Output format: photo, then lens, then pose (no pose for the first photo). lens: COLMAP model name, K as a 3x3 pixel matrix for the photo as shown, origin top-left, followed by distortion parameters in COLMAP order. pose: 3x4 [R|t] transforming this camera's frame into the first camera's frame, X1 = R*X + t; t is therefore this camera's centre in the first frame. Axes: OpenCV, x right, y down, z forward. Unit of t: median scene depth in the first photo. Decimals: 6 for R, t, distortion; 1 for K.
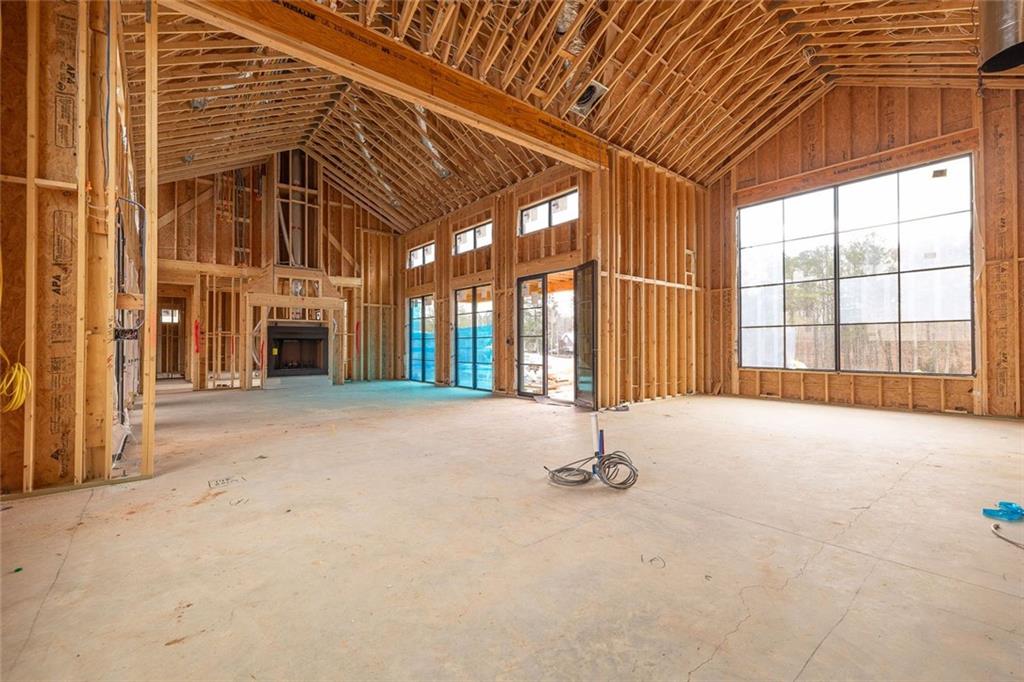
lens RADIAL K [[434.1, 0, 509.2], [0, 434.1, 342.5], [0, 0, 1]] dist [-0.001272, 0.001011]
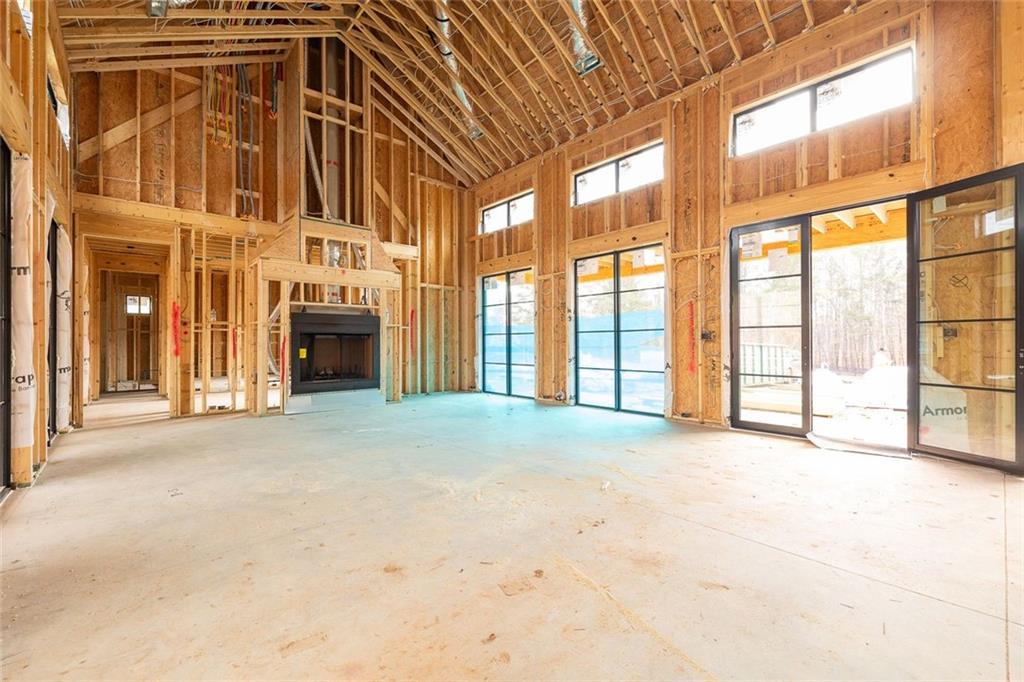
lens RADIAL K [[434.1, 0, 508.7], [0, 434.1, 342.6], [0, 0, 1]] dist [-0.001272, 0.001011]
pose [[0.999459, -0.003336, 0.032729, -0.279092], [0.003161, 0.999980, 0.005410, 0.002662], [-0.032746, -0.005303, 0.999450, 0.384657]]
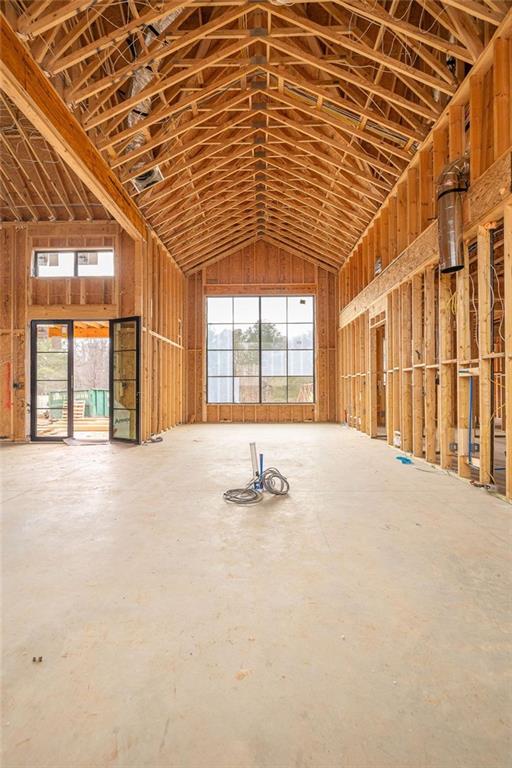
lens RADIAL K [[325.6, 0, 255.7], [0, 325.6, 385.5], [0, 0, 1]] dist [-0.001272, 0.001011]
pose [[0.647112, 0.004954, 0.762379, -0.193139], [-0.002418, 0.999987, -0.004445, 0.000204], [-0.762391, 0.001032, 0.647115, 0.136053]]
